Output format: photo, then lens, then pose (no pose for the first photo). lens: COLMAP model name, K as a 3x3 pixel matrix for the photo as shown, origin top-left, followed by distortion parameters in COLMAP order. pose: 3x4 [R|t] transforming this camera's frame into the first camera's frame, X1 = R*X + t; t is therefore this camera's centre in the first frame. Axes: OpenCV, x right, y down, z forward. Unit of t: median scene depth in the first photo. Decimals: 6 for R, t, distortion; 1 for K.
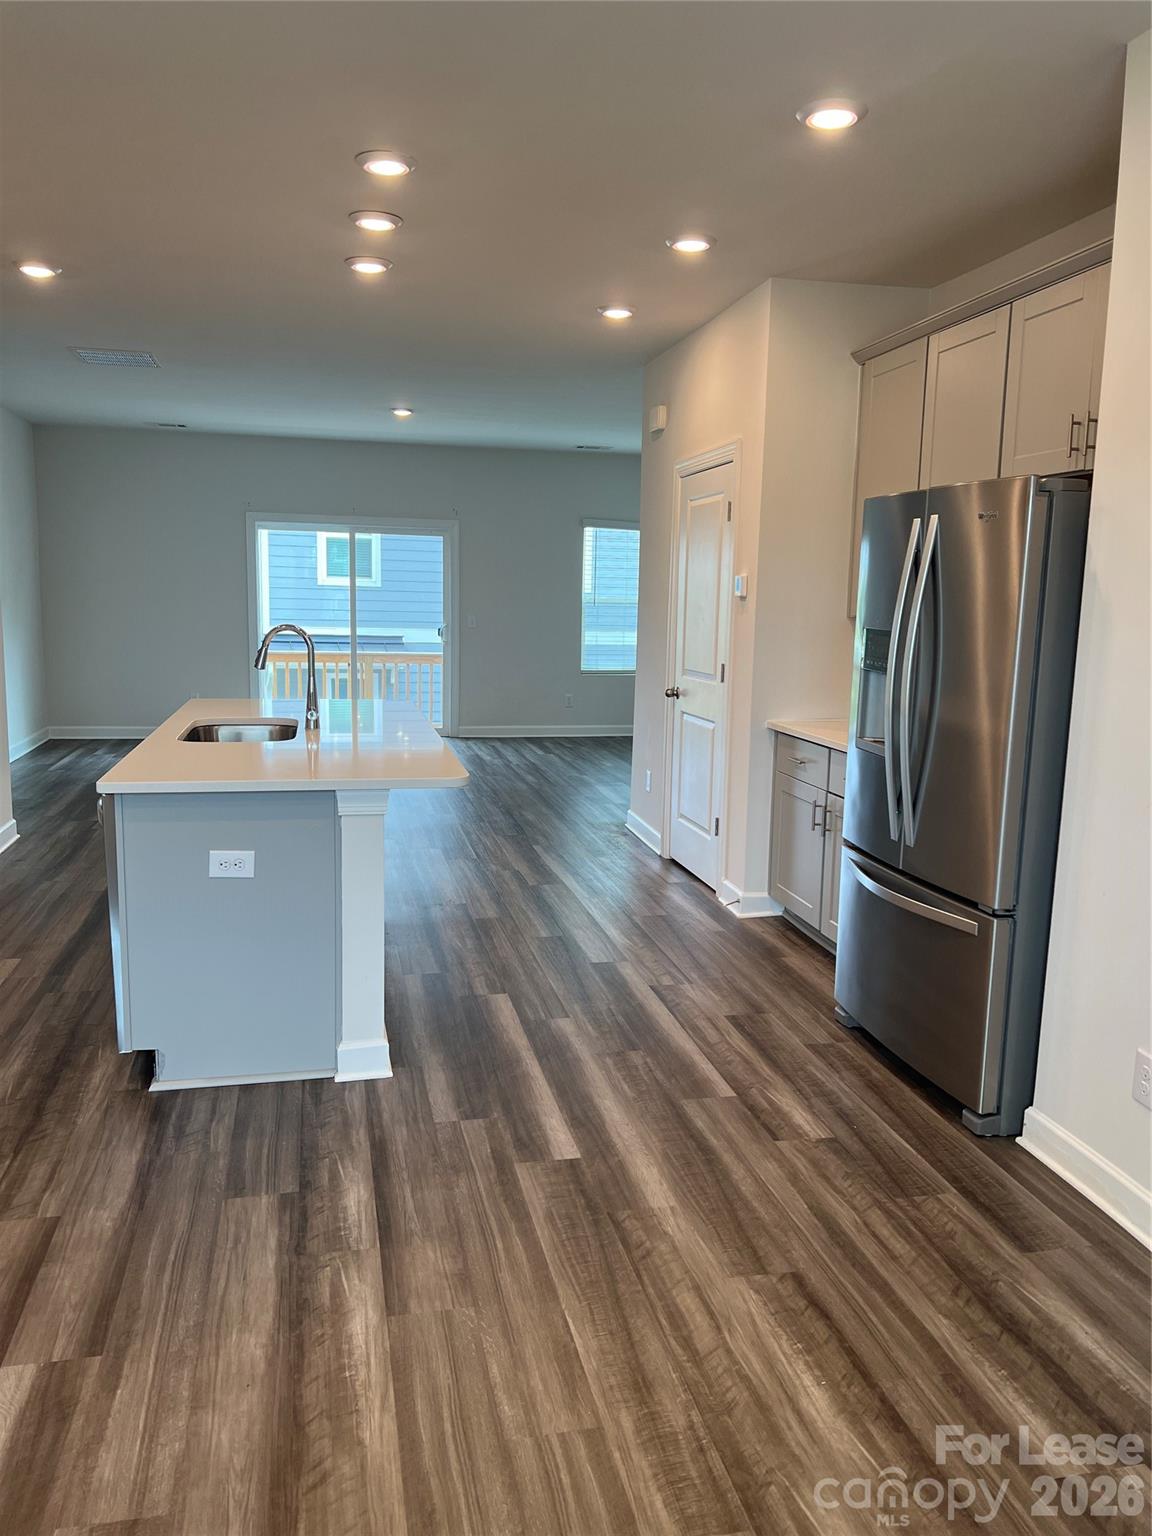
lens RADIAL K [[1160.7, 0, 576.0], [0, 1160.7, 768.0], [0, 0, 1]] dist [0.071640, -0.083658]
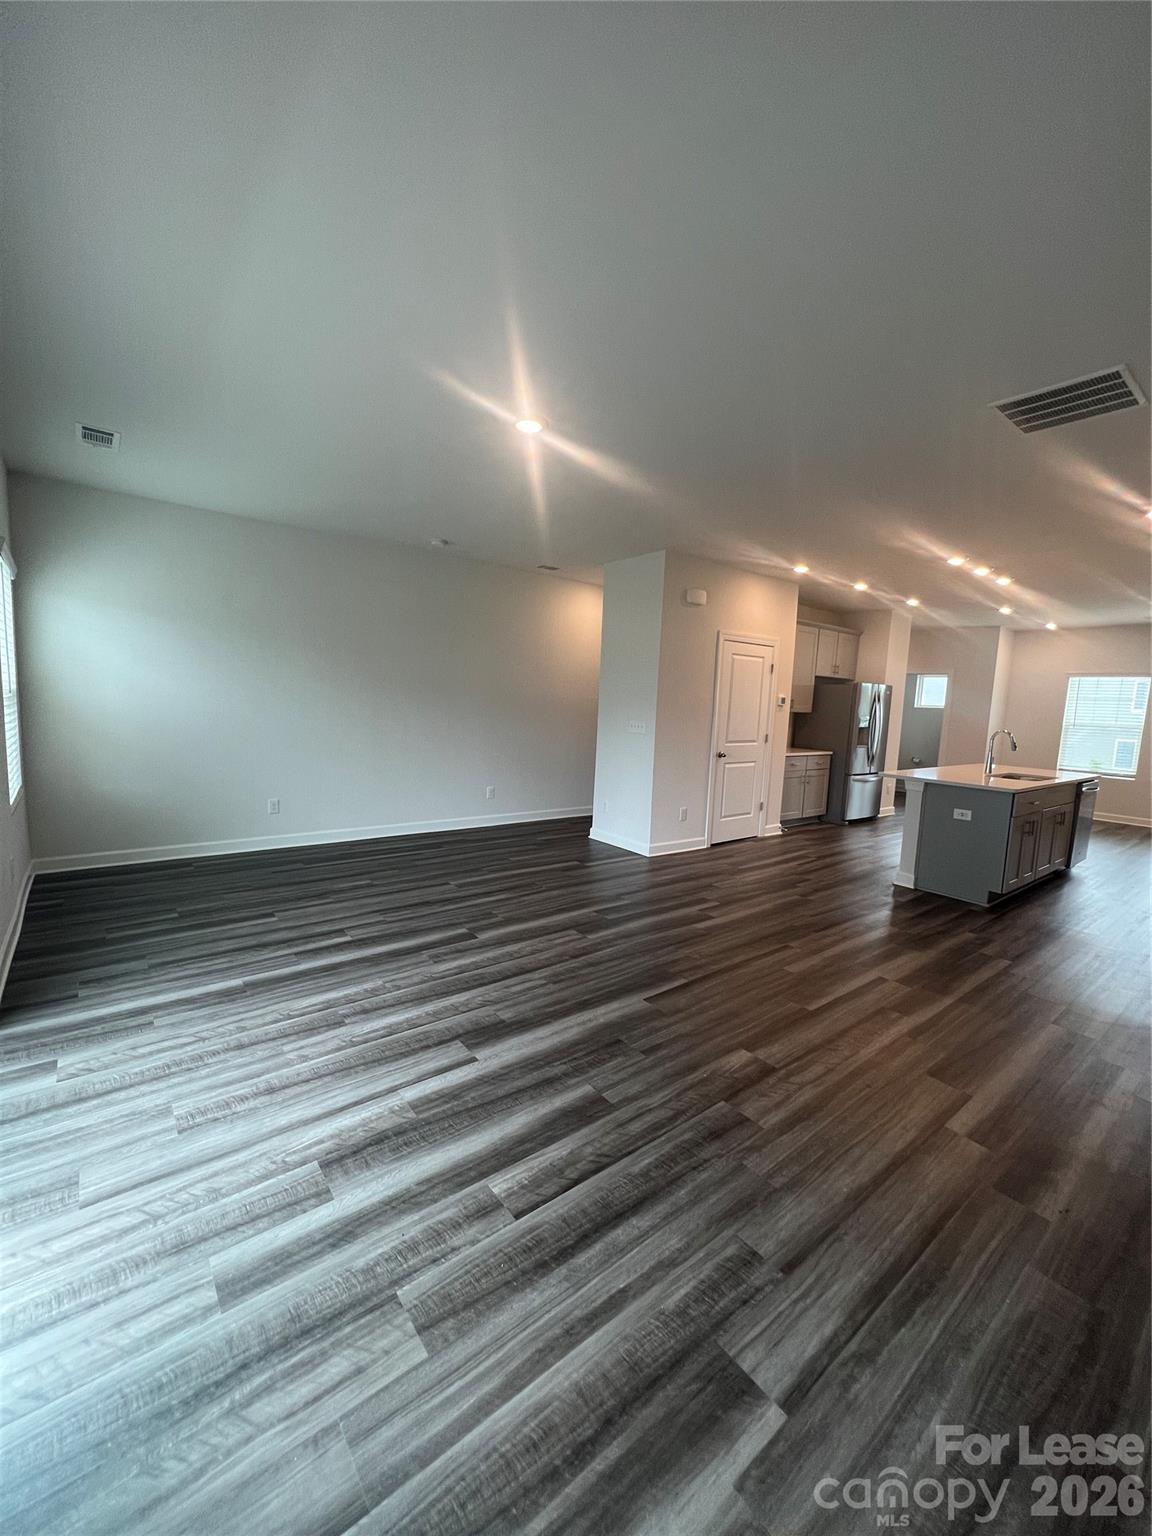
lens RADIAL K [[615.0, 0, 576.0], [0, 615.0, 768.0], [0, 0, 1]] dist [0.001270, 0.000163]
pose [[-0.446758, -0.142624, 0.883213, -0.912331], [0.082403, 0.976455, 0.199363, -0.162807], [-0.890852, 0.161846, -0.424486, 1.290277]]
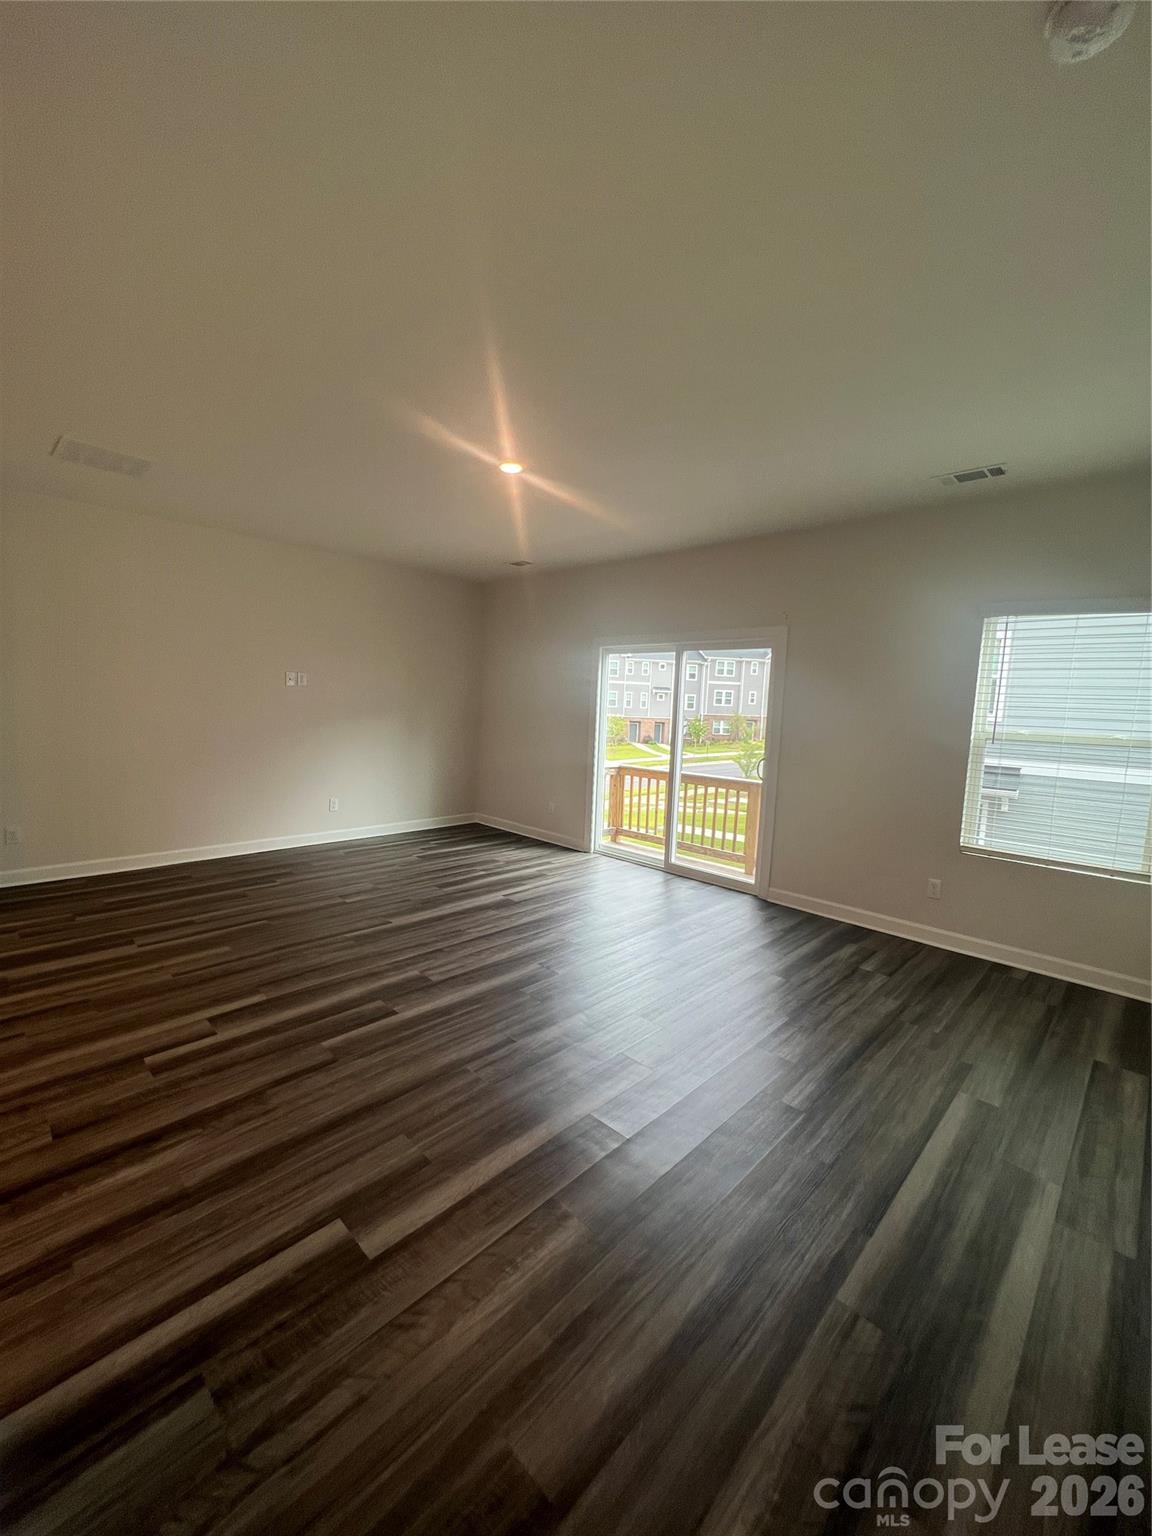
lens RADIAL K [[615.0, 0, 576.0], [0, 615.0, 768.0], [0, 0, 1]] dist [0.001270, 0.000163]
pose [[0.560720, 0.084983, -0.823632, 1.961240], [-0.149994, 0.988687, -0.000101, 0.086296], [0.814306, 0.123597, 0.567124, -0.003719]]
